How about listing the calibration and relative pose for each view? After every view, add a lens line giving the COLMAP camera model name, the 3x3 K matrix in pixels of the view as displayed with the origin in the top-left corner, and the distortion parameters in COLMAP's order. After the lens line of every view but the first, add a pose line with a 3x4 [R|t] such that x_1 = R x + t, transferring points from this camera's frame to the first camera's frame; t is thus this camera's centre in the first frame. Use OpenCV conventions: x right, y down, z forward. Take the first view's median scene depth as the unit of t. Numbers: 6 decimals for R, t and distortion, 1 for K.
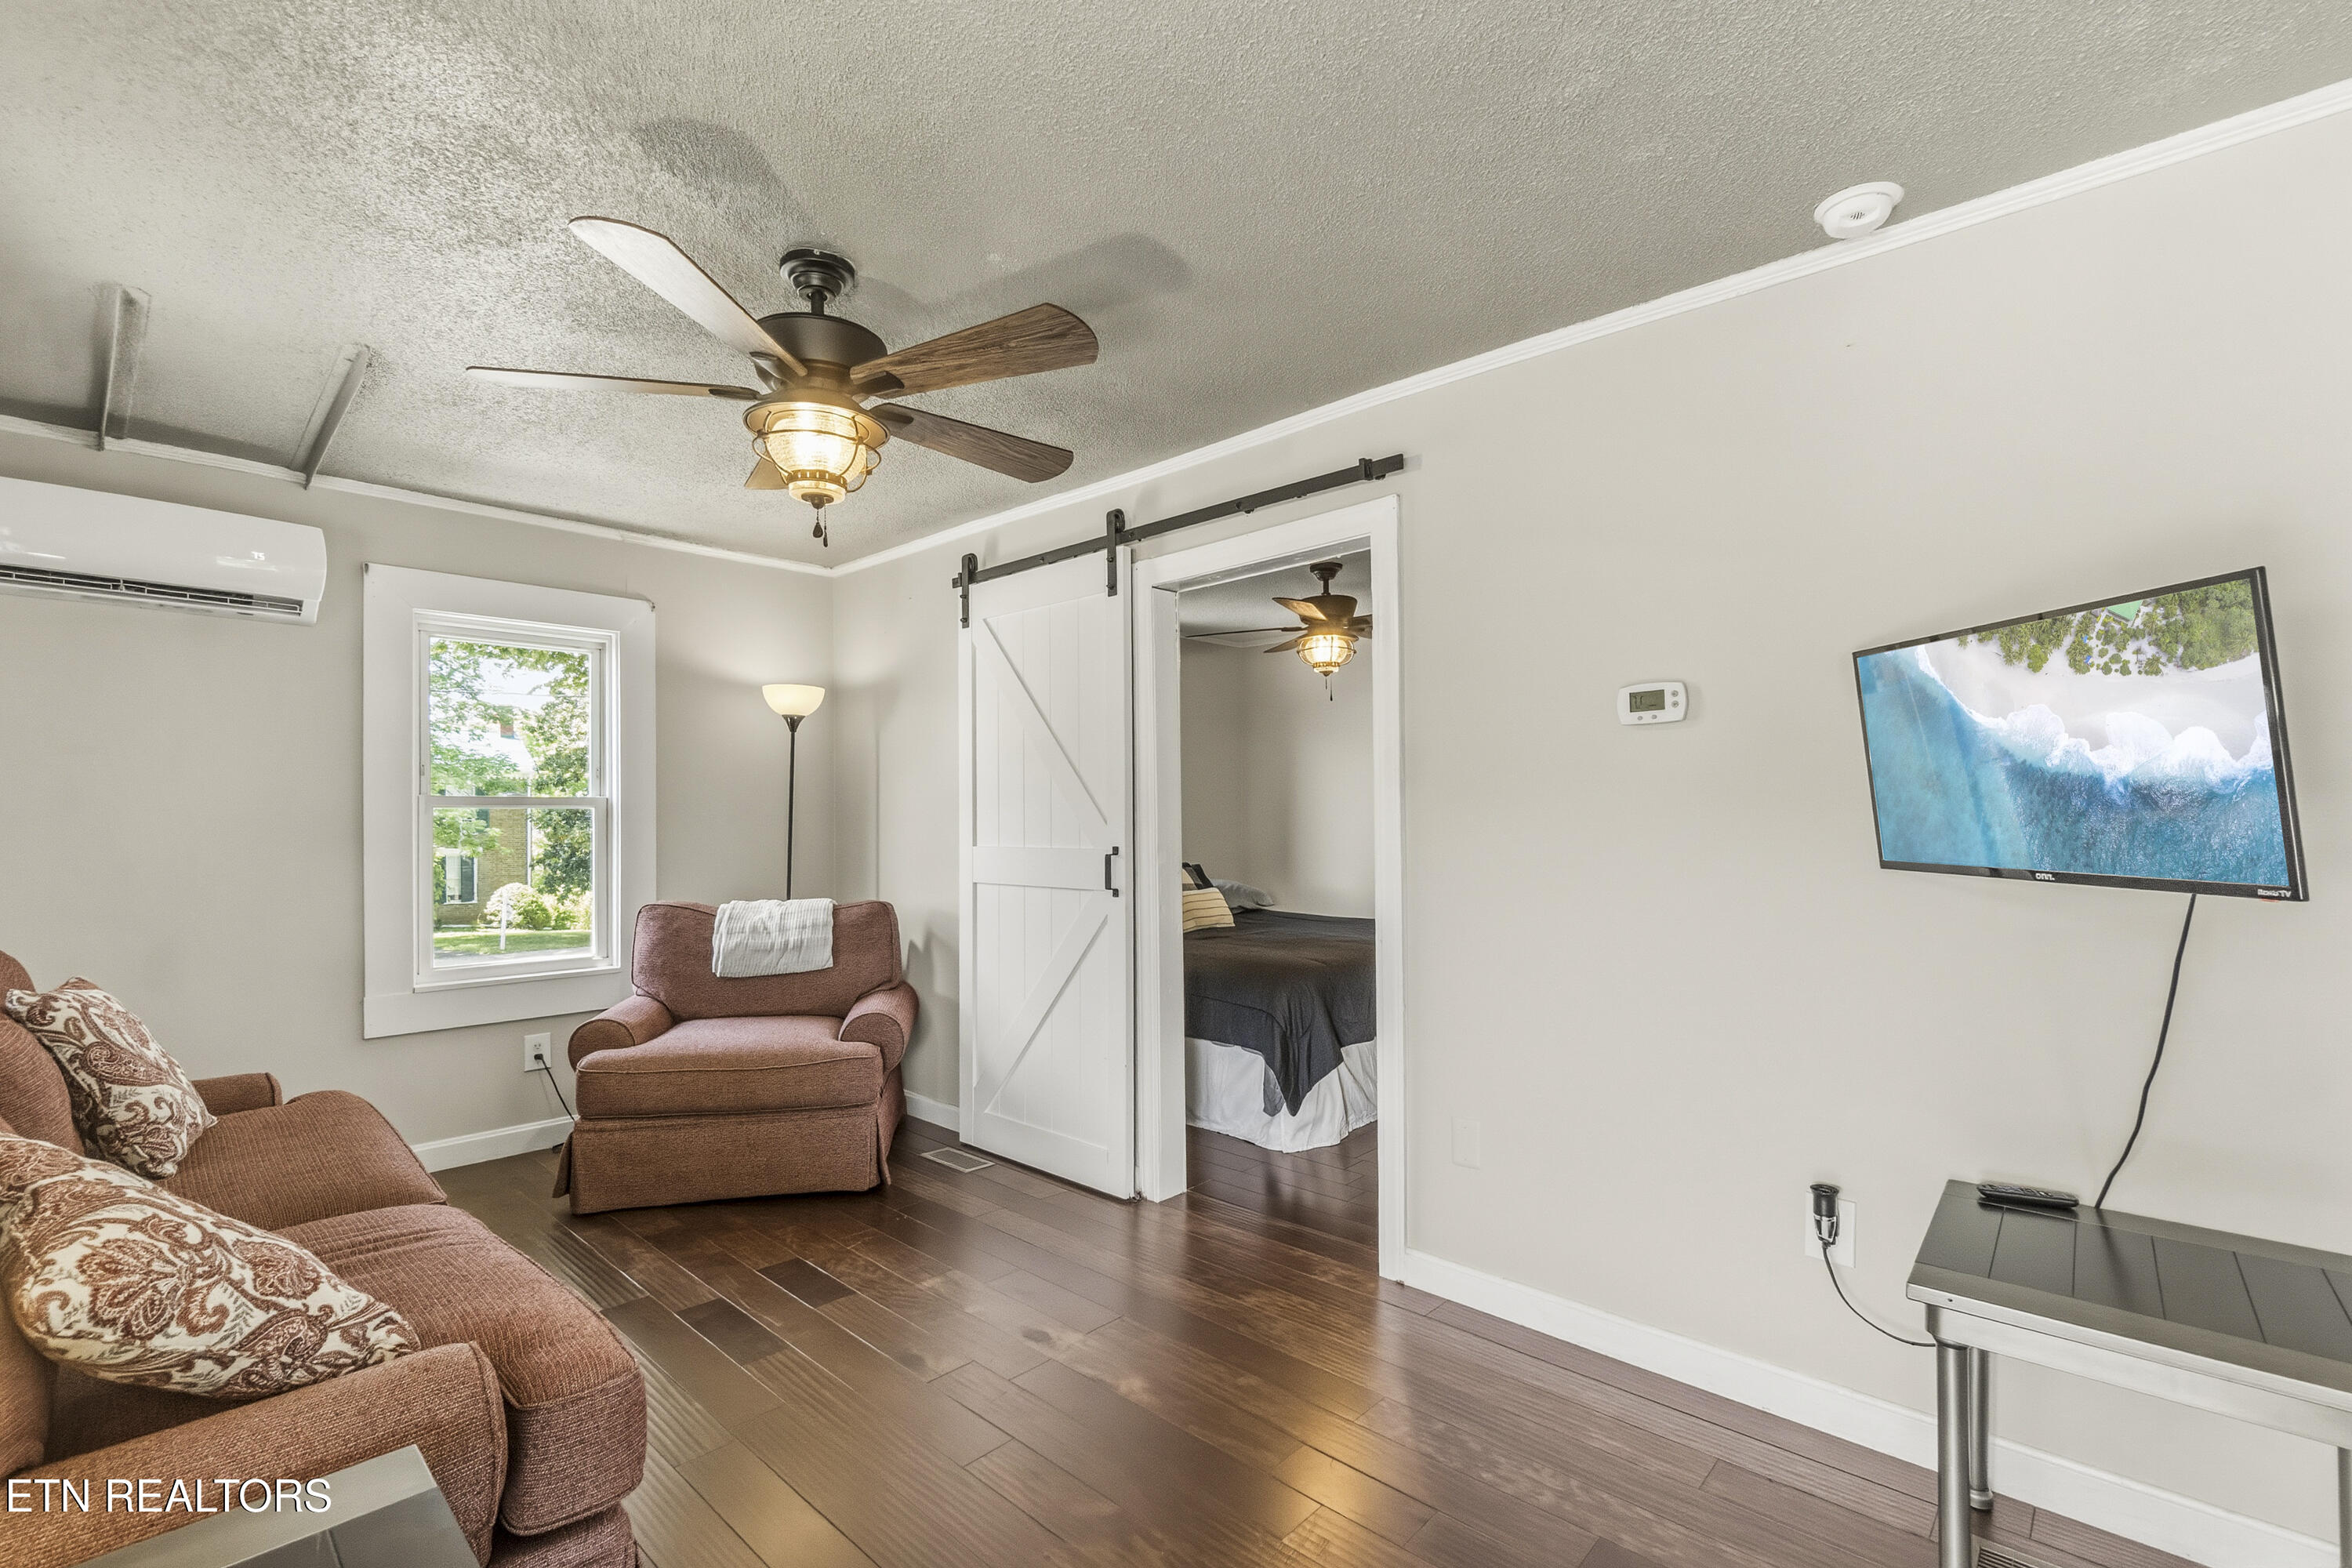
lens RADIAL K [[1045.7, 0, 1166.6], [0, 1045.7, 812.1], [0, 0, 1]] dist [0.000095, 0.000304]
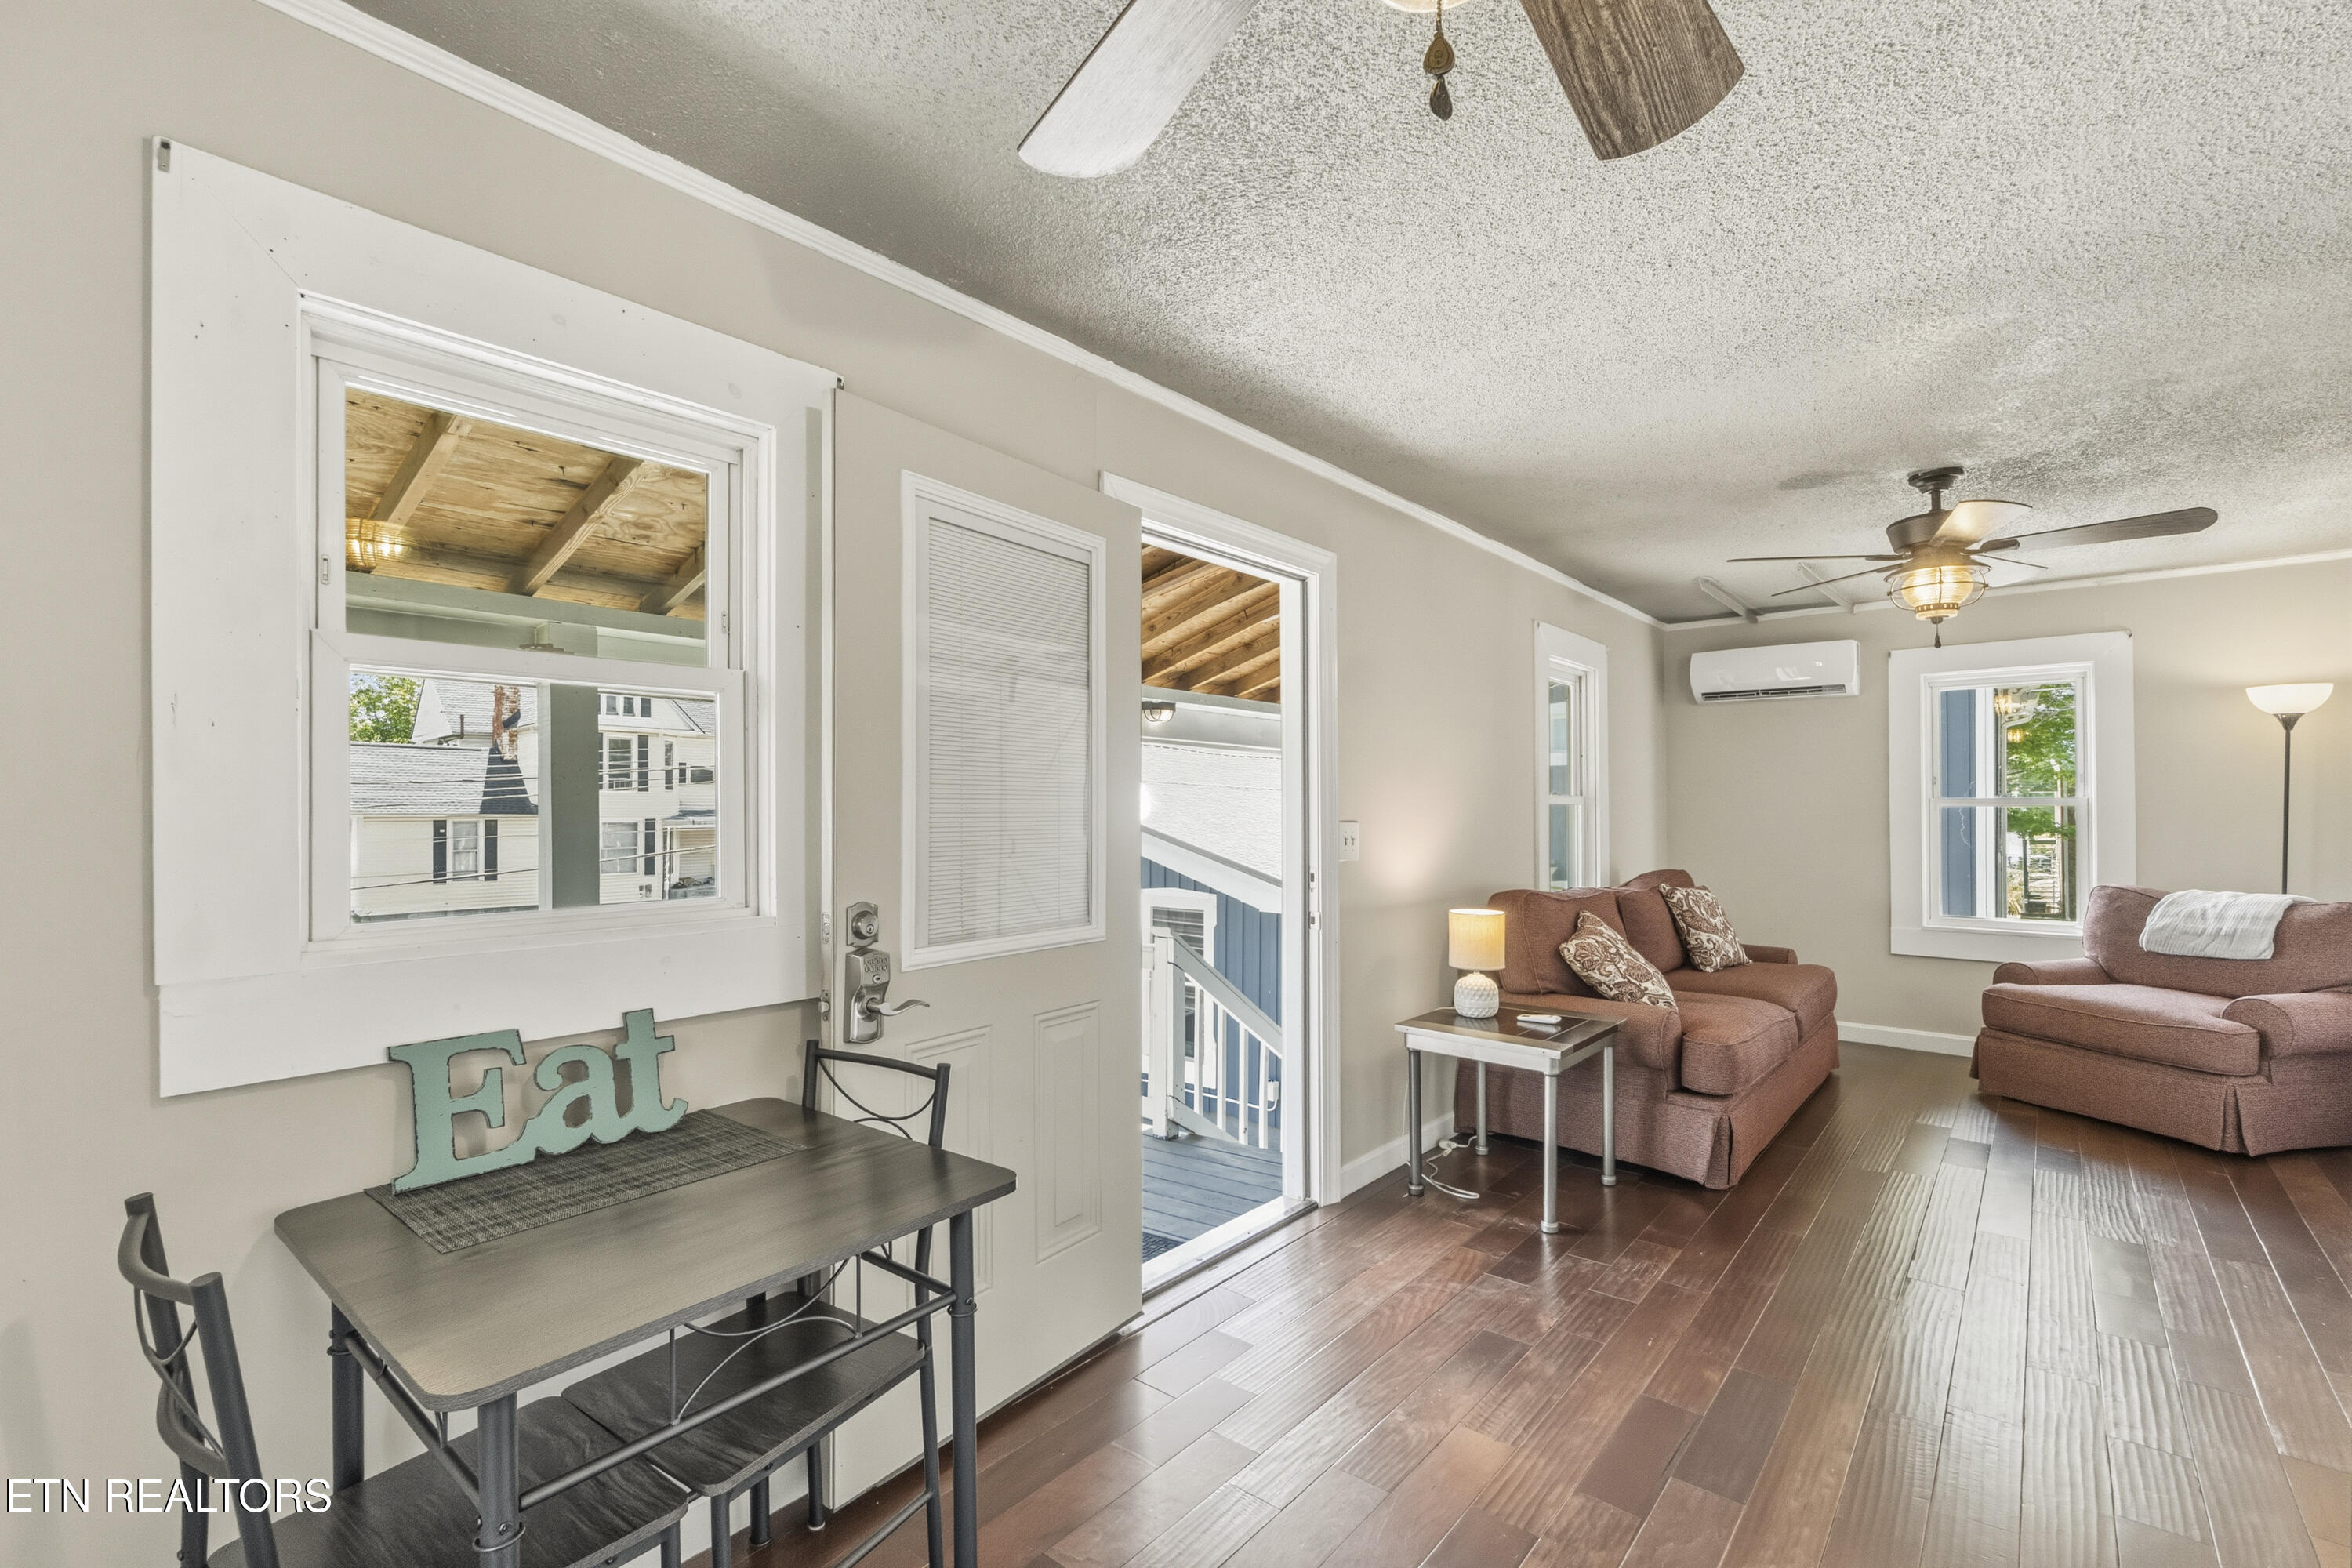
lens RADIAL K [[1028.5, 0, 1170.6], [0, 1028.5, 811.7], [0, 0, 1]] dist [0.001444, 0.000442]
pose [[0.052901, 0.004337, -0.998590, 0.762464], [0.004078, 0.999981, 0.004559, -0.009190], [0.998591, -0.004314, 0.052882, -0.173338]]
